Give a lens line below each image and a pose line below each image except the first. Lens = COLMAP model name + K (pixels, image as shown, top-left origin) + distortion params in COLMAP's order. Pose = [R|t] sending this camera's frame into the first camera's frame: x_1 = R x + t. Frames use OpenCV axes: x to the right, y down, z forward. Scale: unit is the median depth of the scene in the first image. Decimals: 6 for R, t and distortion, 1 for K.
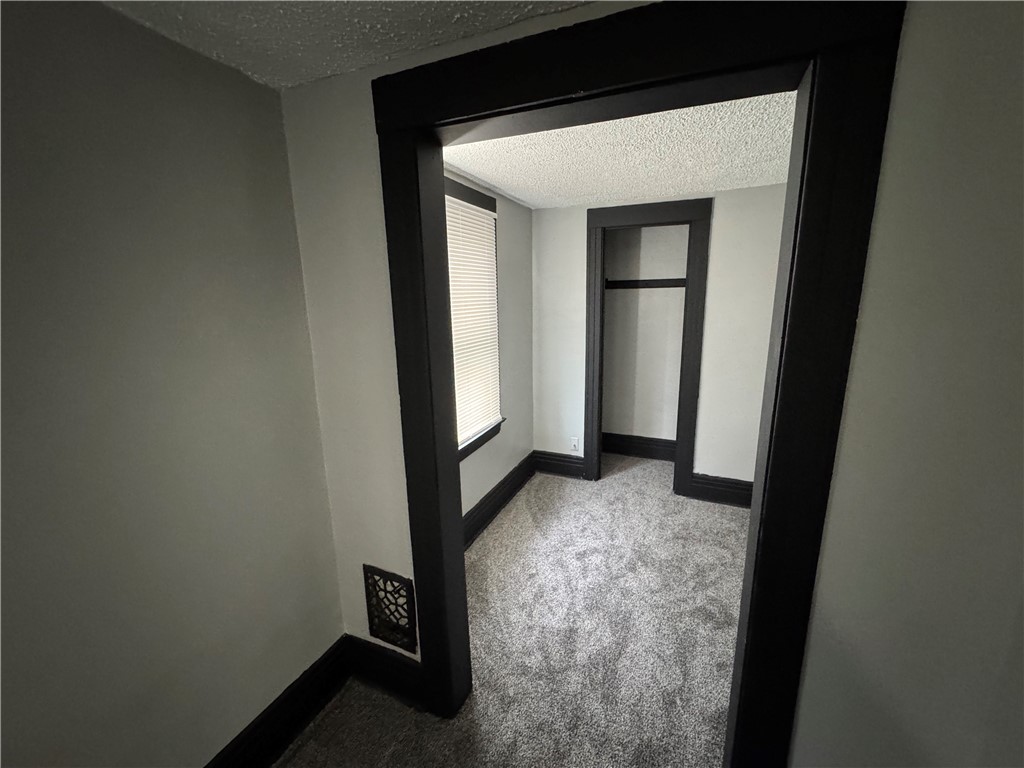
lens RADIAL K [[407.8, 0, 512.8], [0, 407.8, 382.1], [0, 0, 1]] dist [-0.002611, 0.000328]
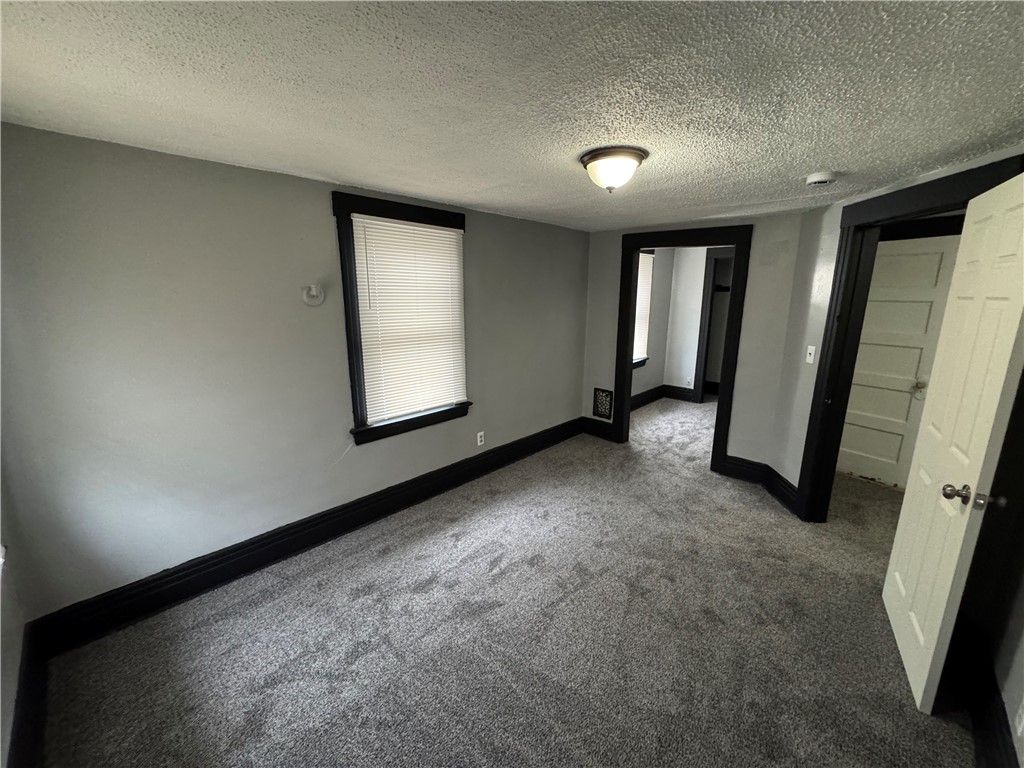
lens RADIAL K [[407.8, 0, 512.8], [0, 407.8, 382.1], [0, 0, 1]] dist [-0.002611, 0.000328]
pose [[0.941689, 0.091648, -0.323763, 0.014179], [-0.088463, 0.995776, 0.024576, 0.297763], [0.324648, 0.005498, 0.945819, -1.469121]]
